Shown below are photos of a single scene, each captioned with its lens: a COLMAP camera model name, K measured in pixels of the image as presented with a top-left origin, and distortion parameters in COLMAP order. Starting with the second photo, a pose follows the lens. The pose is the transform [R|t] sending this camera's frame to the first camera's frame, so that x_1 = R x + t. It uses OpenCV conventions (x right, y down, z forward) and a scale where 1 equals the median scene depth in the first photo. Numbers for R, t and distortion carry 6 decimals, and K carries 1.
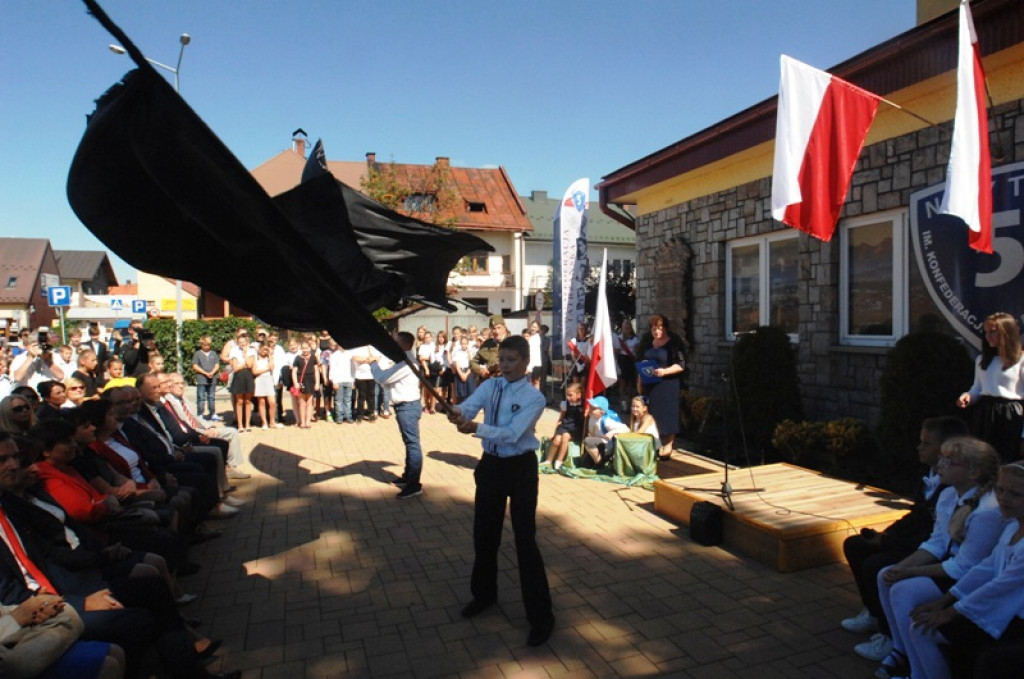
lens RADIAL K [[617.7, 0, 515.7], [0, 617.7, 338.1], [0, 0, 1]] dist [-0.060861, 0.032269]
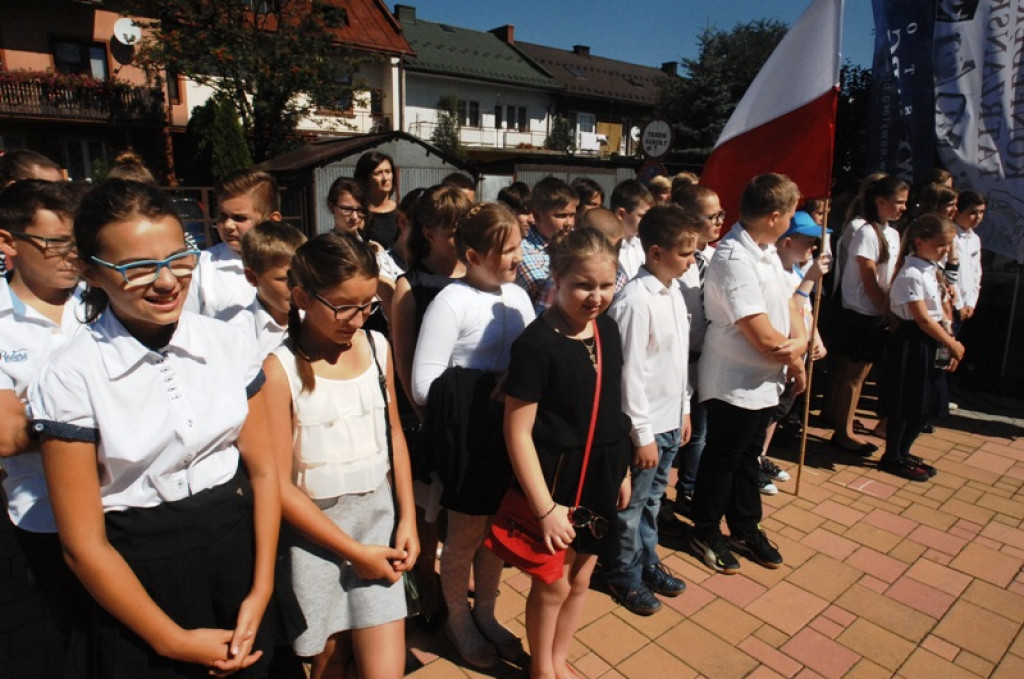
lens RADIAL K [[617.7, 0, 512.8], [0, 617.7, 336.0], [0, 0, 1]] dist [-0.060861, 0.032269]
pose [[0.945033, -0.054851, 0.322340, -0.623636], [-0.013485, 0.978452, 0.206033, -0.002924], [-0.326696, -0.199055, 0.923930, 1.249077]]
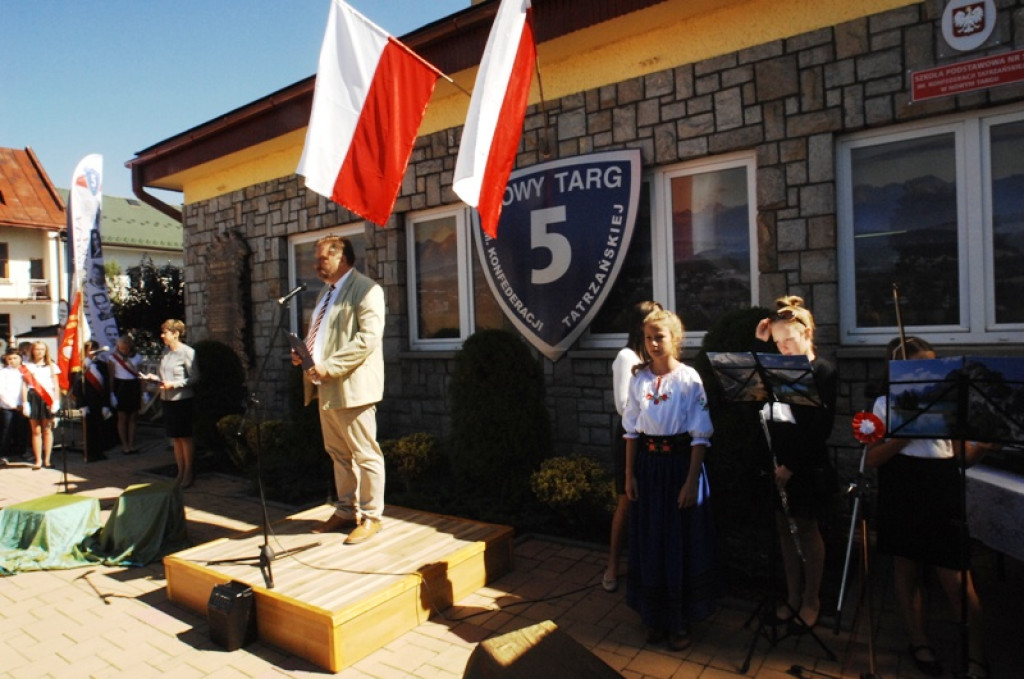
lens RADIAL K [[617.7, 0, 504.6], [0, 617.7, 340.0], [0, 0, 1]] dist [-0.060861, 0.032269]
pose [[0.812440, -0.030073, 0.582269, 0.107806], [0.043421, 0.999016, -0.008989, 0.009552], [-0.581426, 0.032586, 0.812947, 0.163834]]
